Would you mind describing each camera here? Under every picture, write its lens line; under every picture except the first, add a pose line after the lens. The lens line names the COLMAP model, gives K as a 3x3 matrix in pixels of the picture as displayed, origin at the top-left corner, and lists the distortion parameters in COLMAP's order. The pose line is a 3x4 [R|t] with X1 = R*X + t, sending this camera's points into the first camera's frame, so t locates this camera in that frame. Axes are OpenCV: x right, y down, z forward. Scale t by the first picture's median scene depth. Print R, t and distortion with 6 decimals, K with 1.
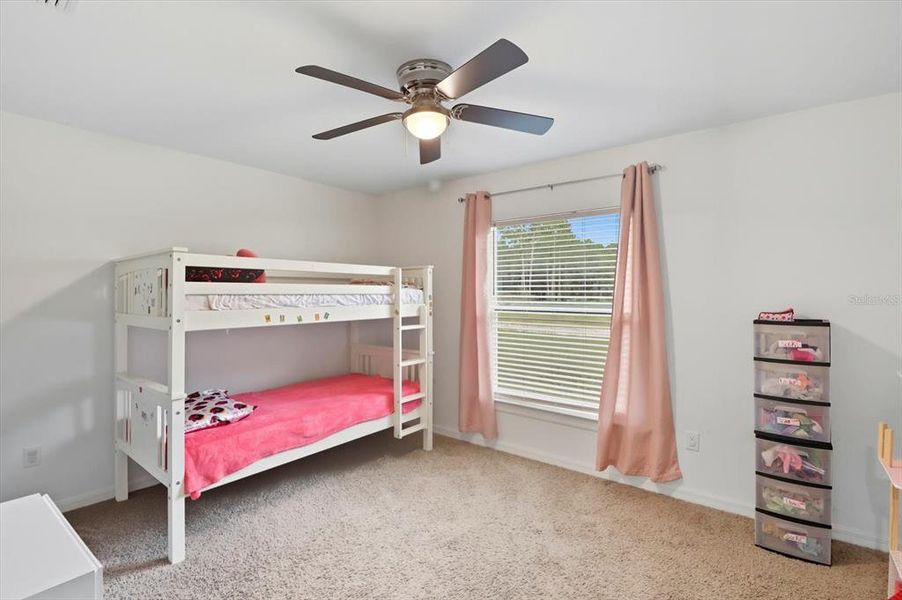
lens RADIAL K [[423.5, 0, 449.0], [0, 423.5, 283.9], [0, 0, 1]] dist [0.000189, -0.014916]
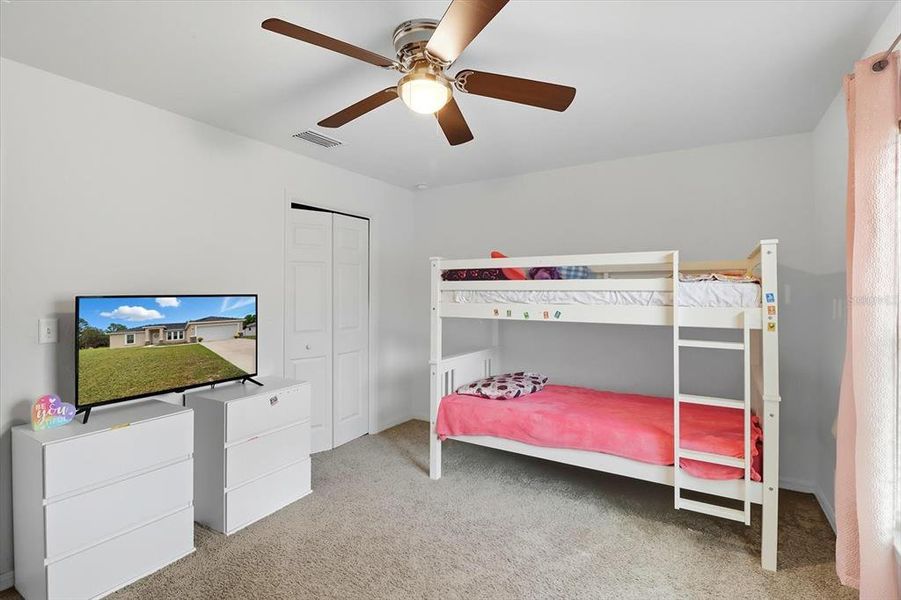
lens RADIAL K [[416.6, 0, 465.6], [0, 416.6, 283.1], [0, 0, 1]] dist [-0.002294, -0.000388]
pose [[0.133481, -0.012098, -0.990977, 0.573927], [0.022371, 0.999707, -0.009191, 0.012139], [0.990799, -0.020942, 0.133713, 0.693101]]
